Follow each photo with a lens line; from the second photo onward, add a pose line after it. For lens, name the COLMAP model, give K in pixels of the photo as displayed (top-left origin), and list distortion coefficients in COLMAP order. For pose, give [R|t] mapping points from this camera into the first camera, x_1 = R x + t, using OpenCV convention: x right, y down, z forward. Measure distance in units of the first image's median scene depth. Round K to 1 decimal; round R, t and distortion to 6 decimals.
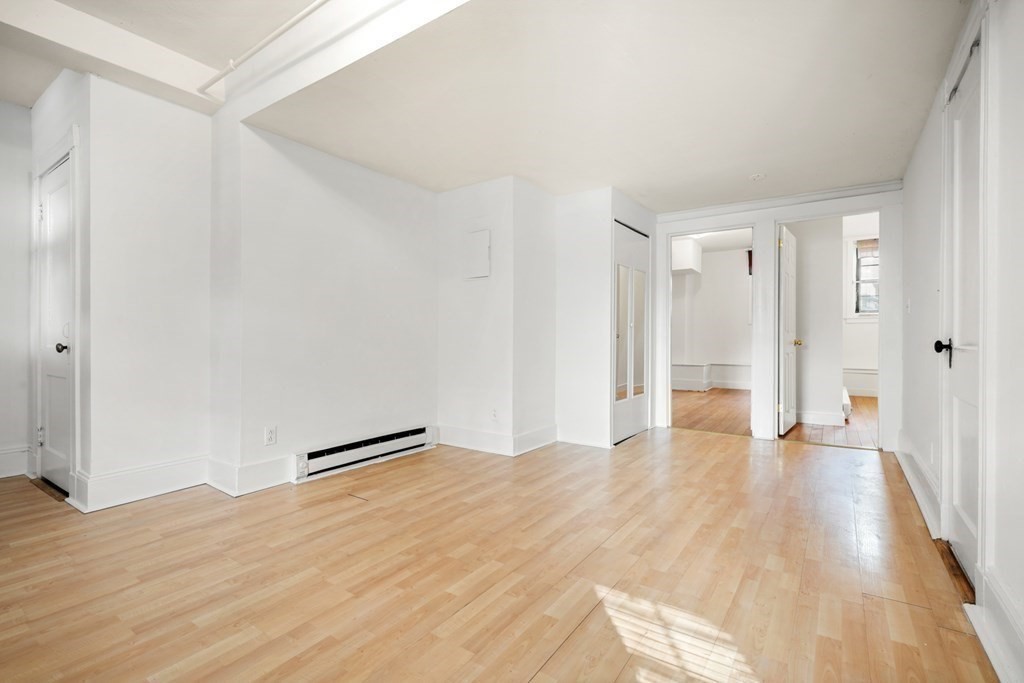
lens RADIAL K [[466.5, 0, 514.2], [0, 466.5, 340.6], [0, 0, 1]] dist [0.005436, 0.000392]
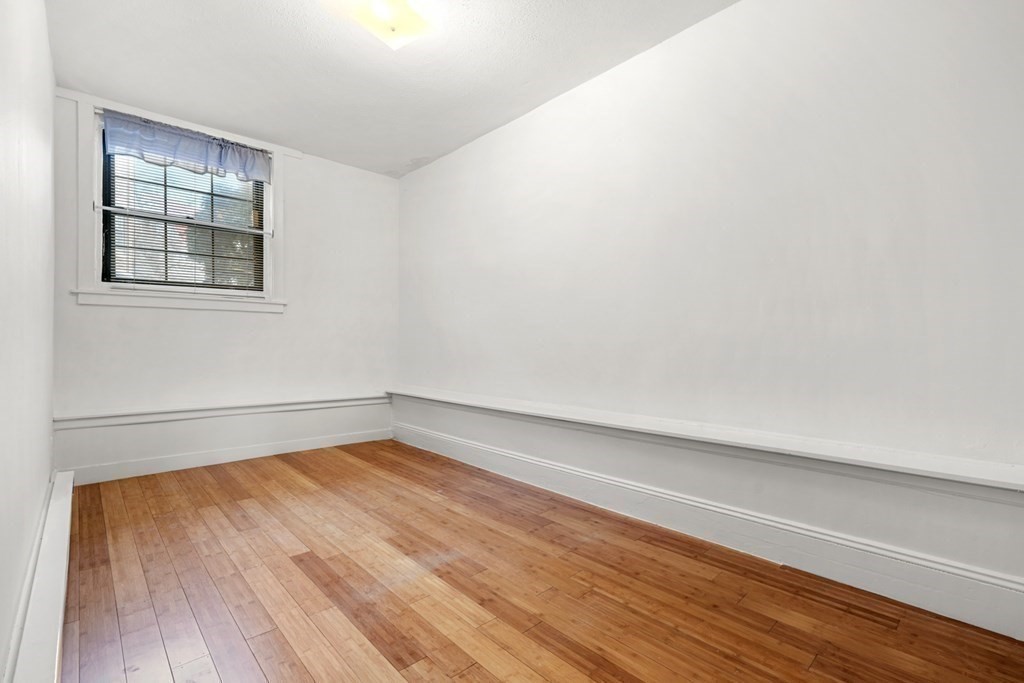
lens RADIAL K [[466.5, 0, 512.6], [0, 466.5, 348.0], [0, 0, 1]] dist [0.005436, 0.000392]
pose [[0.220267, -0.008252, 0.975405, 0.466654], [0.007016, 0.999952, 0.006875, -0.009542], [-0.975414, 0.005329, 0.220315, 0.640591]]
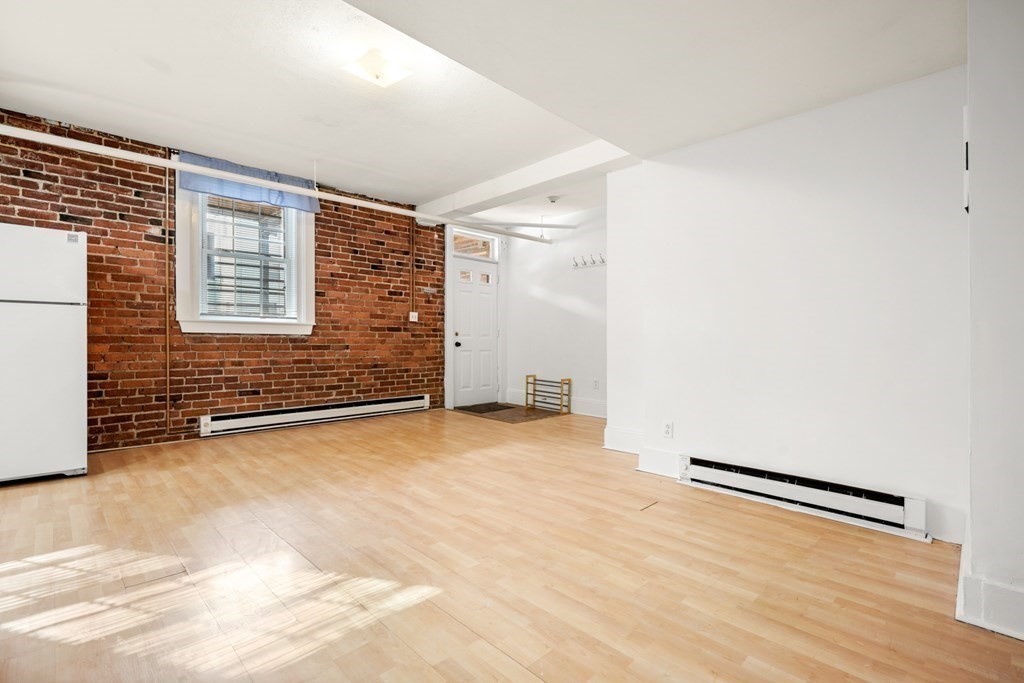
lens RADIAL K [[466.5, 0, 513.2], [0, 466.5, 340.2], [0, 0, 1]] dist [0.005436, 0.000392]
pose [[-0.183776, 0.002134, -0.982966, 0.695919], [-0.010072, 0.999941, 0.004054, -0.007085], [0.982917, 0.010645, -0.183743, 0.946226]]
